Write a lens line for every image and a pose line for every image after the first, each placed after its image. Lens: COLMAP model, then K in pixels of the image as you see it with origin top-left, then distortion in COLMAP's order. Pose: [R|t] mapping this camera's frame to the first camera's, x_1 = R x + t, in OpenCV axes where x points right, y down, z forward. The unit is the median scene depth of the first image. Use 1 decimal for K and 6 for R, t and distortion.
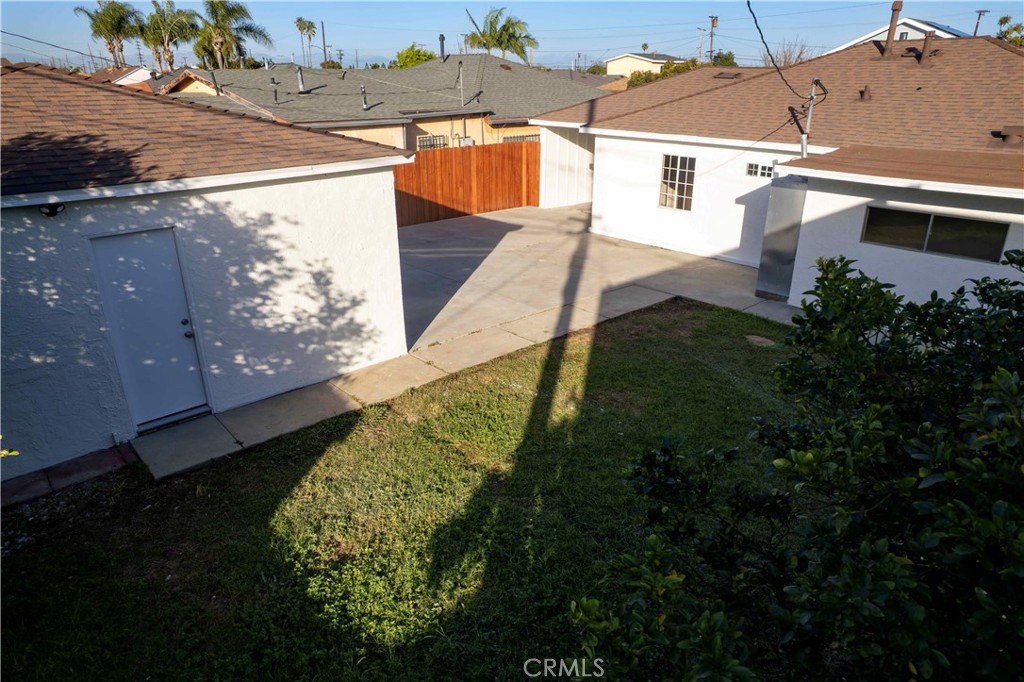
lens RADIAL K [[655.6, 0, 516.2], [0, 655.6, 340.8], [0, 0, 1]] dist [-0.079230, 0.072835]
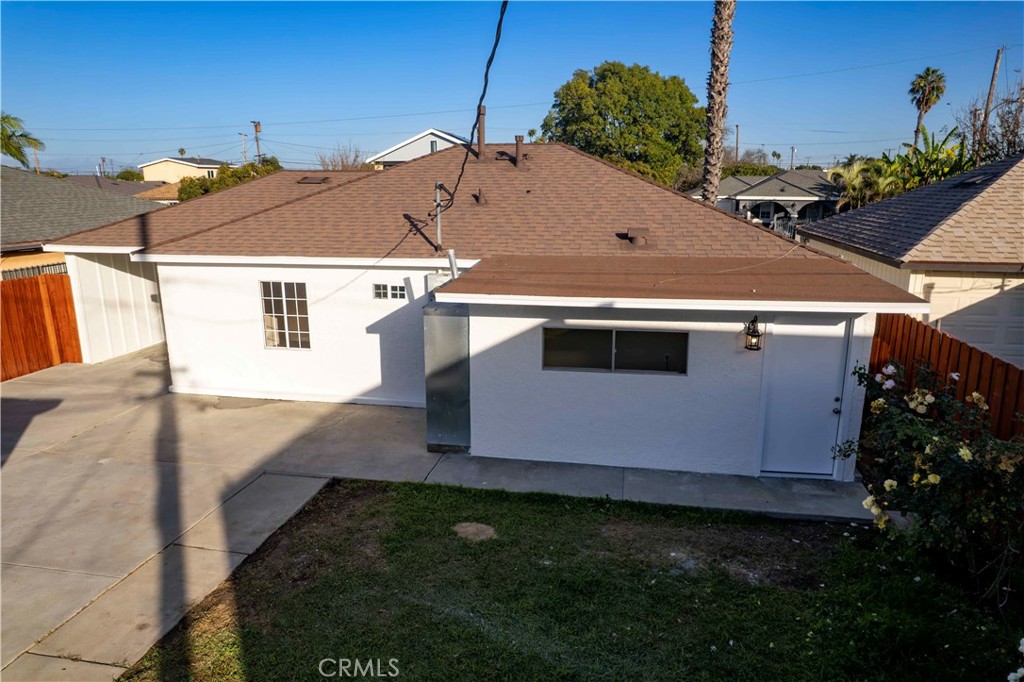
lens RADIAL K [[655.6, 0, 516.2], [0, 655.6, 340.8], [0, 0, 1]] dist [-0.079230, 0.072835]
pose [[0.799232, -0.145999, 0.583020, 0.015993], [0.228721, 0.970943, -0.070398, -0.136696], [-0.555802, 0.189613, 0.809402, 0.320600]]
